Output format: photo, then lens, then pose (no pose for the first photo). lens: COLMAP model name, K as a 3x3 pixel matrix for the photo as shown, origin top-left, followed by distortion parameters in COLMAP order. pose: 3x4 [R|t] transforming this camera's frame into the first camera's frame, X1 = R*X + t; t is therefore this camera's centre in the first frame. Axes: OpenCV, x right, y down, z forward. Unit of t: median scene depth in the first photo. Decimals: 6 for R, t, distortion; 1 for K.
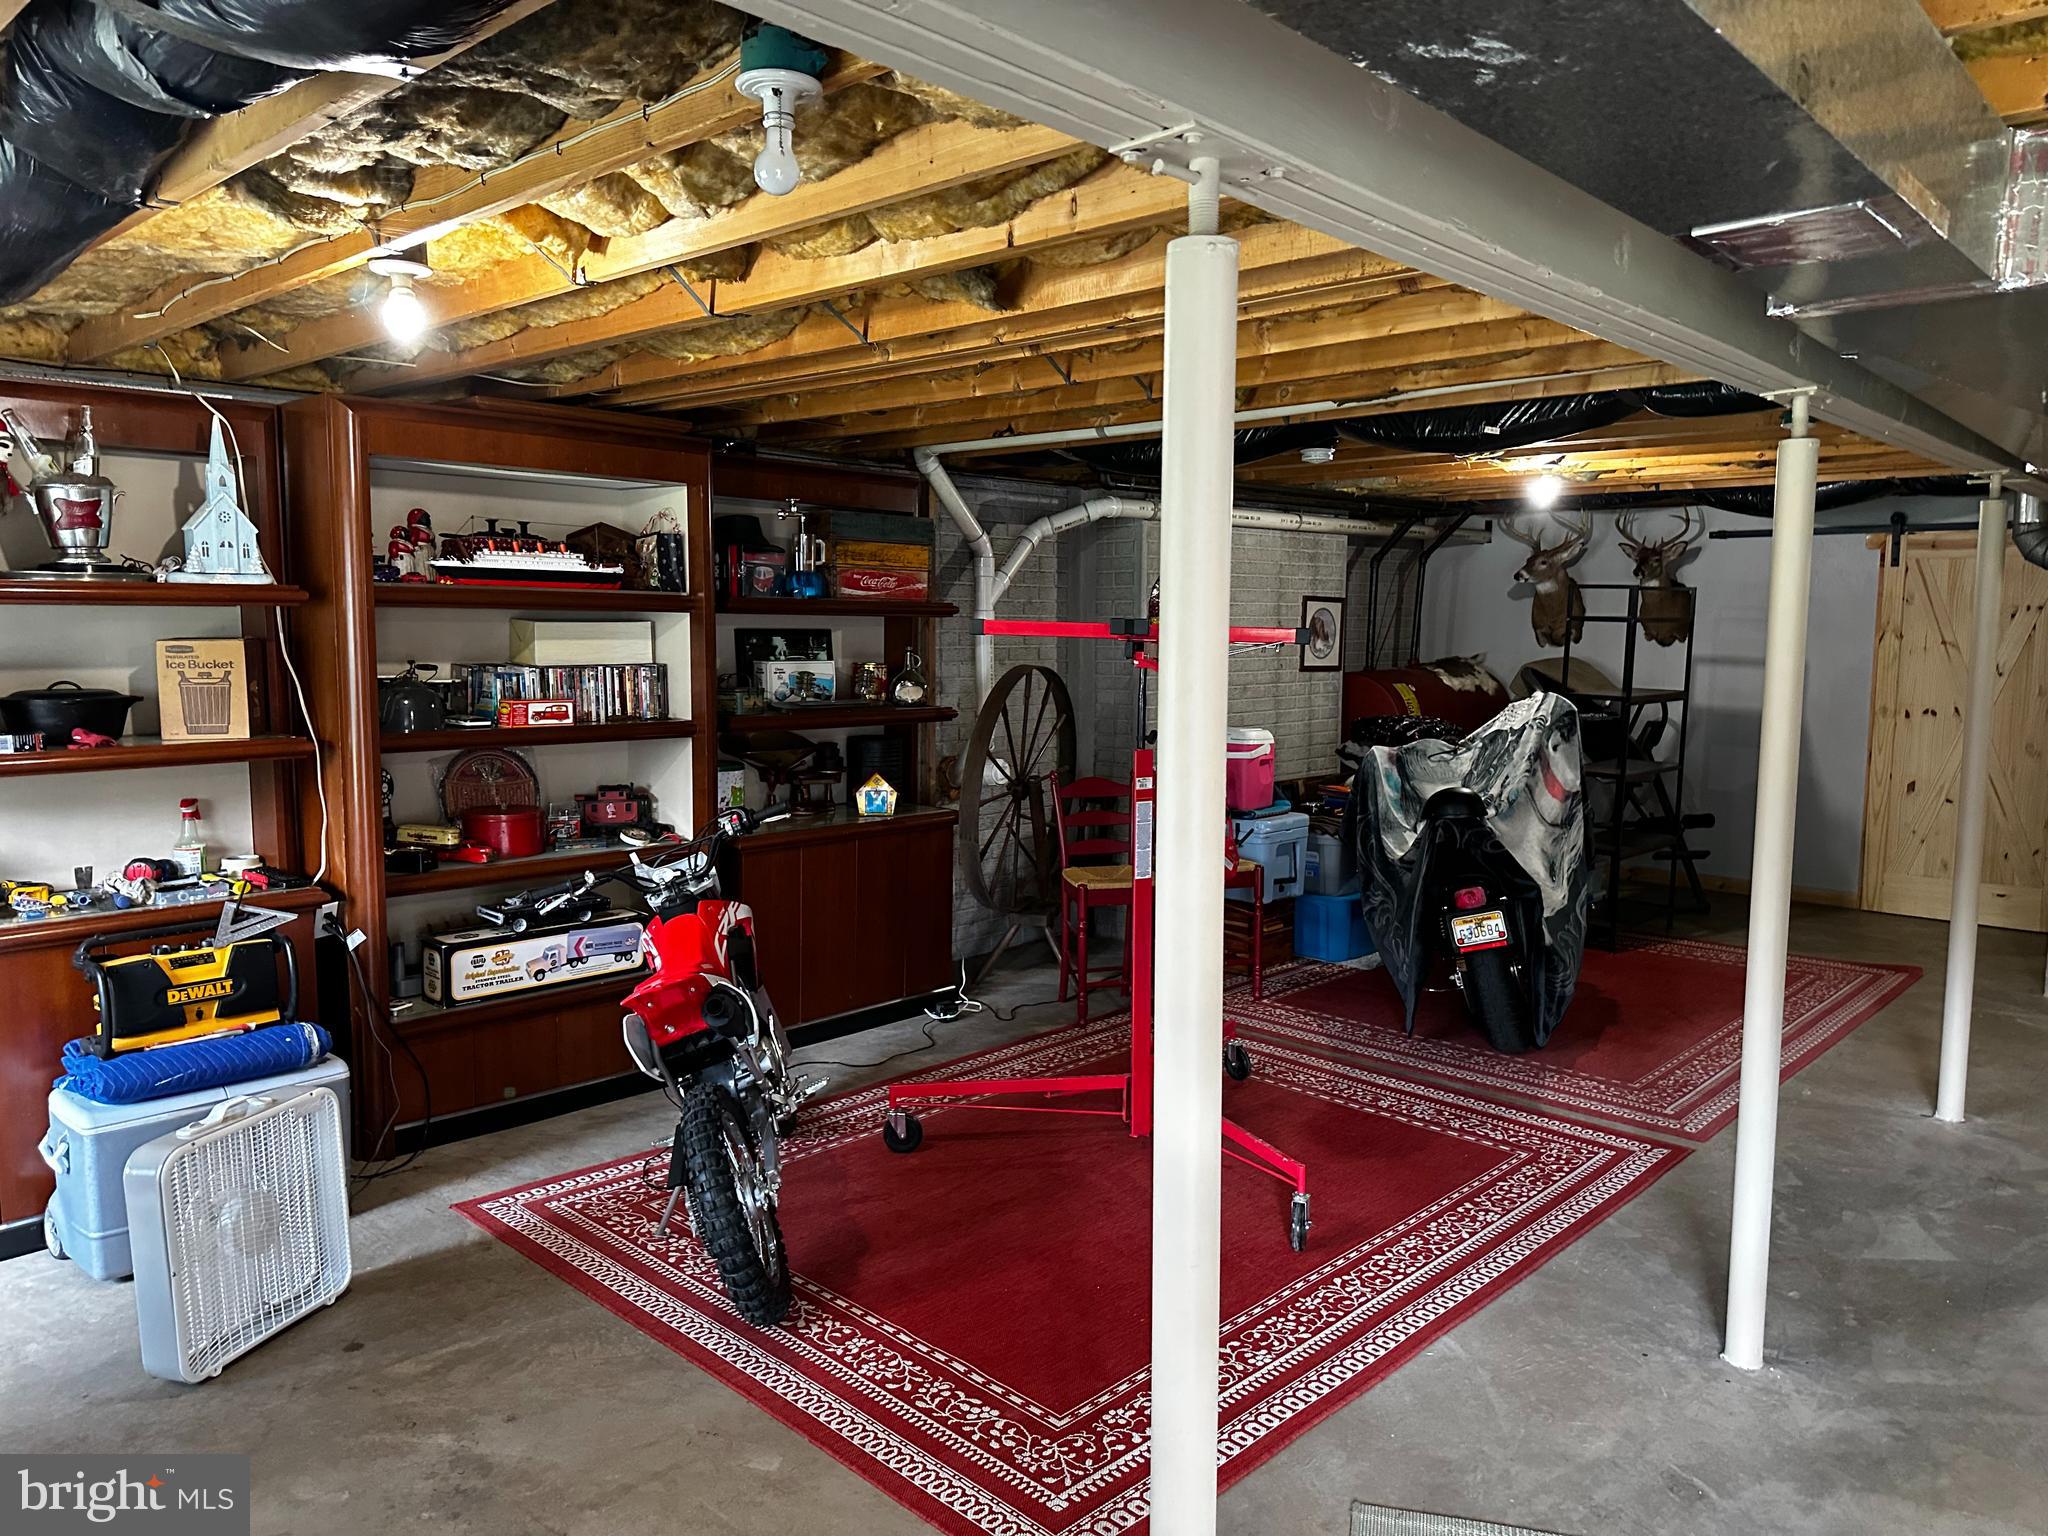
lens RADIAL K [[1435.4, 0, 1021.8], [0, 1435.4, 778.8], [0, 0, 1]] dist [0.047681, -0.060325]
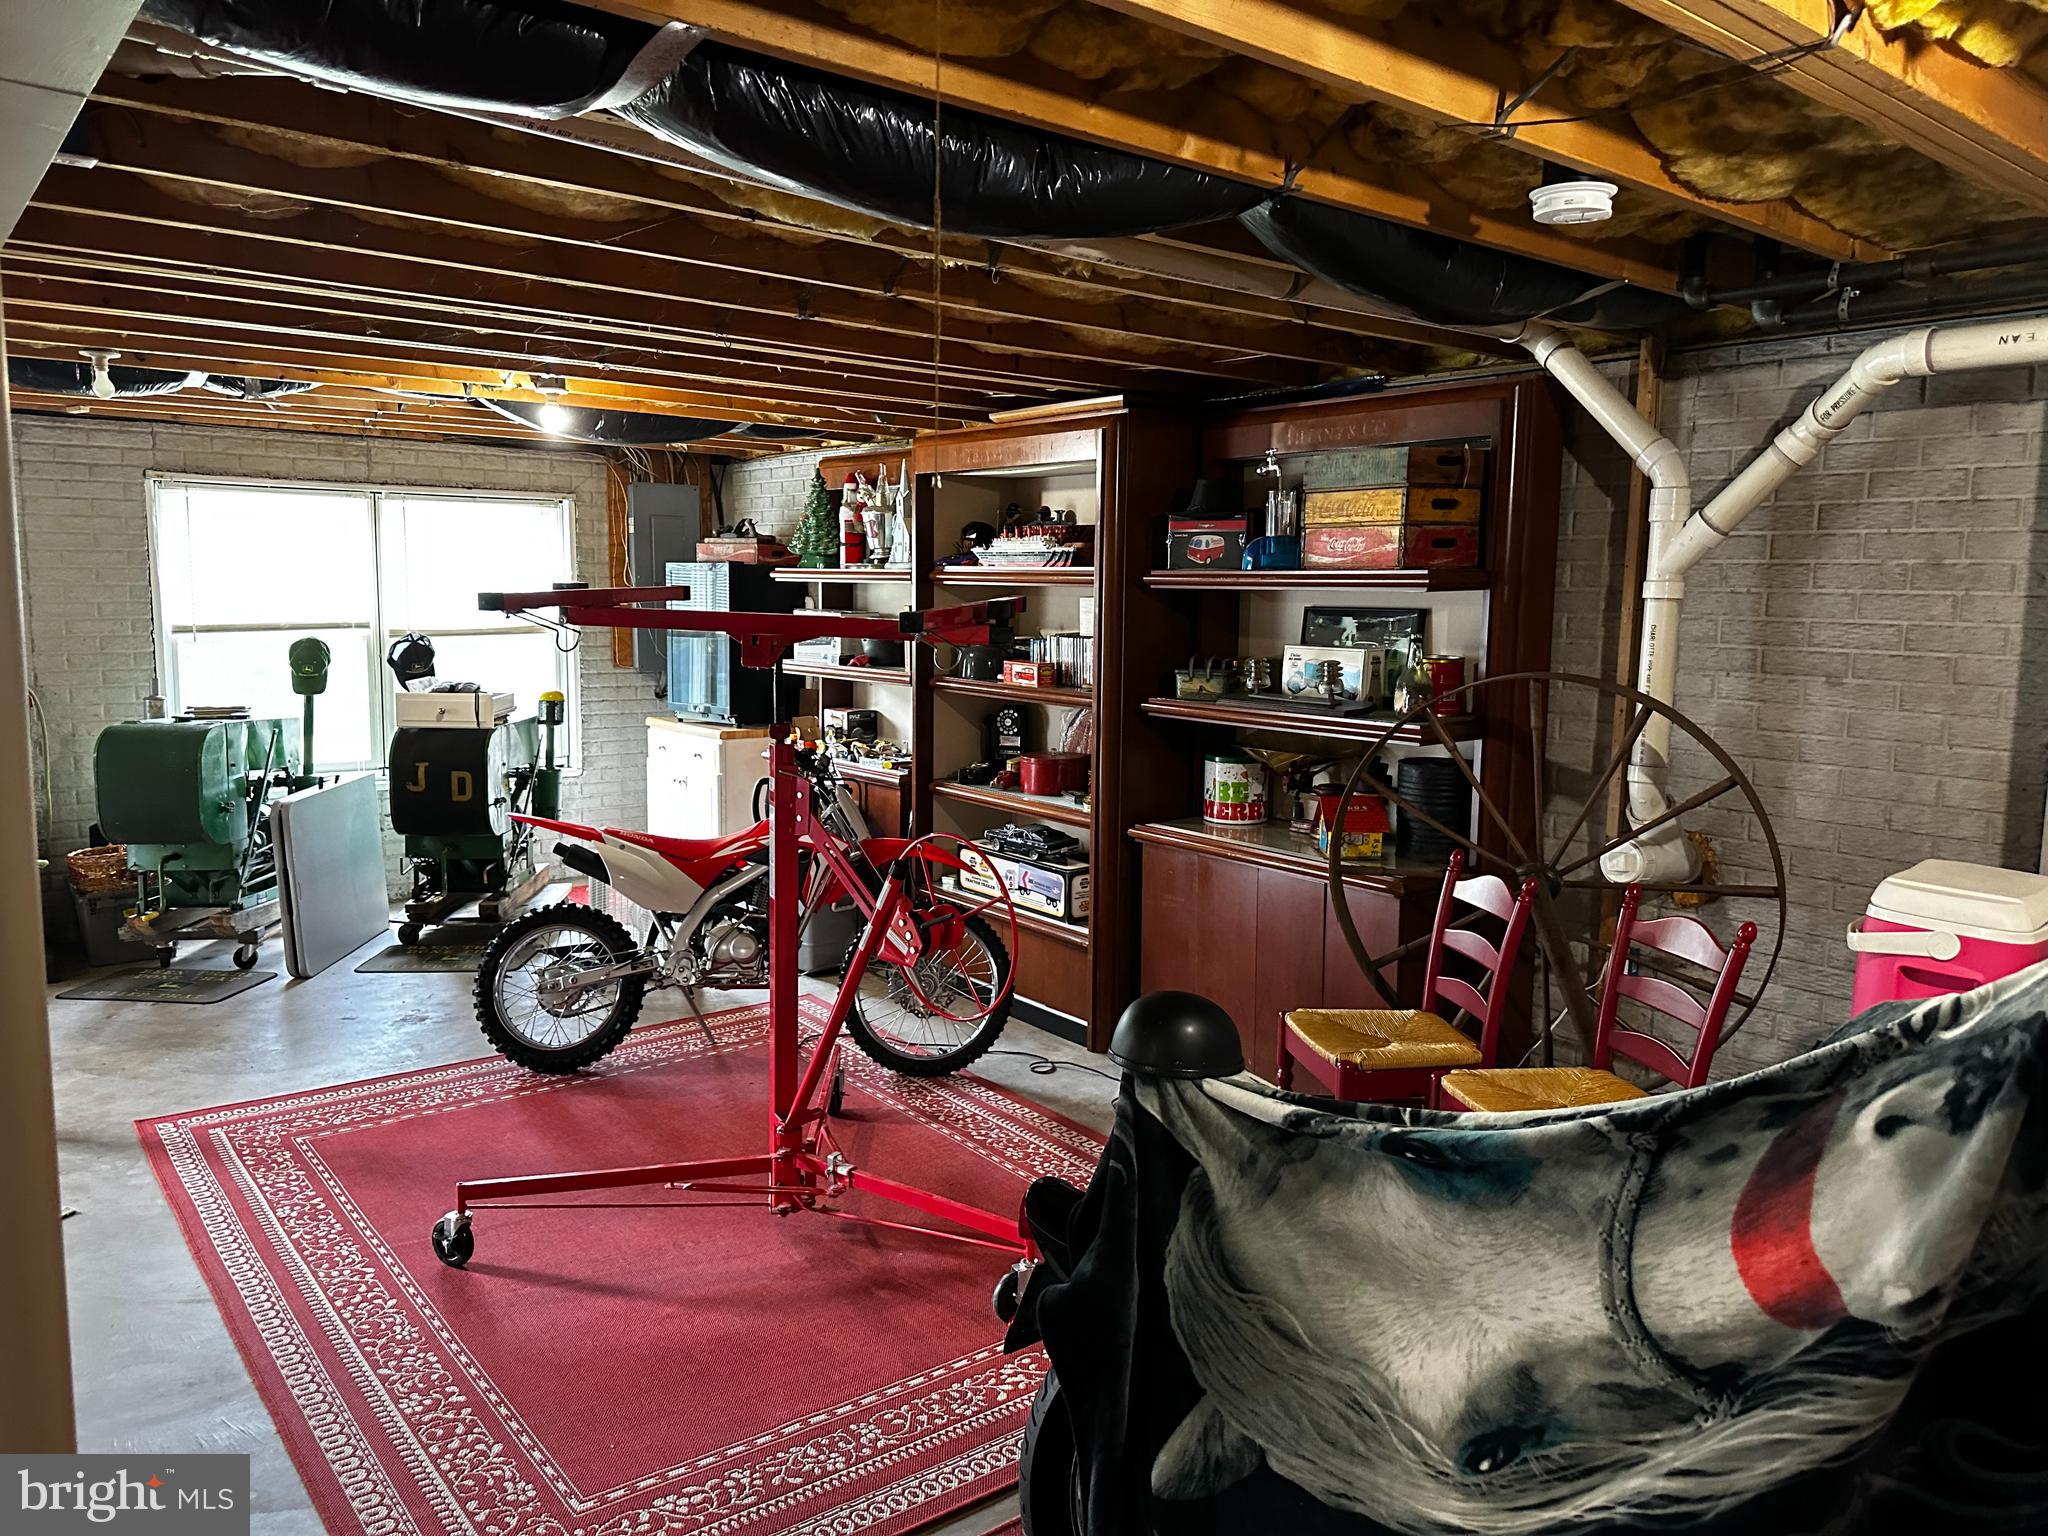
lens RADIAL K [[1435.4, 0, 1022.0], [0, 1435.4, 766.6], [0, 0, 1]] dist [0.047681, -0.060325]
pose [[-0.132938, 0.119361, -0.983911, 0.260447], [-0.118931, 0.983628, 0.135395, -0.040693], [0.983963, 0.135017, -0.116566, 0.362686]]
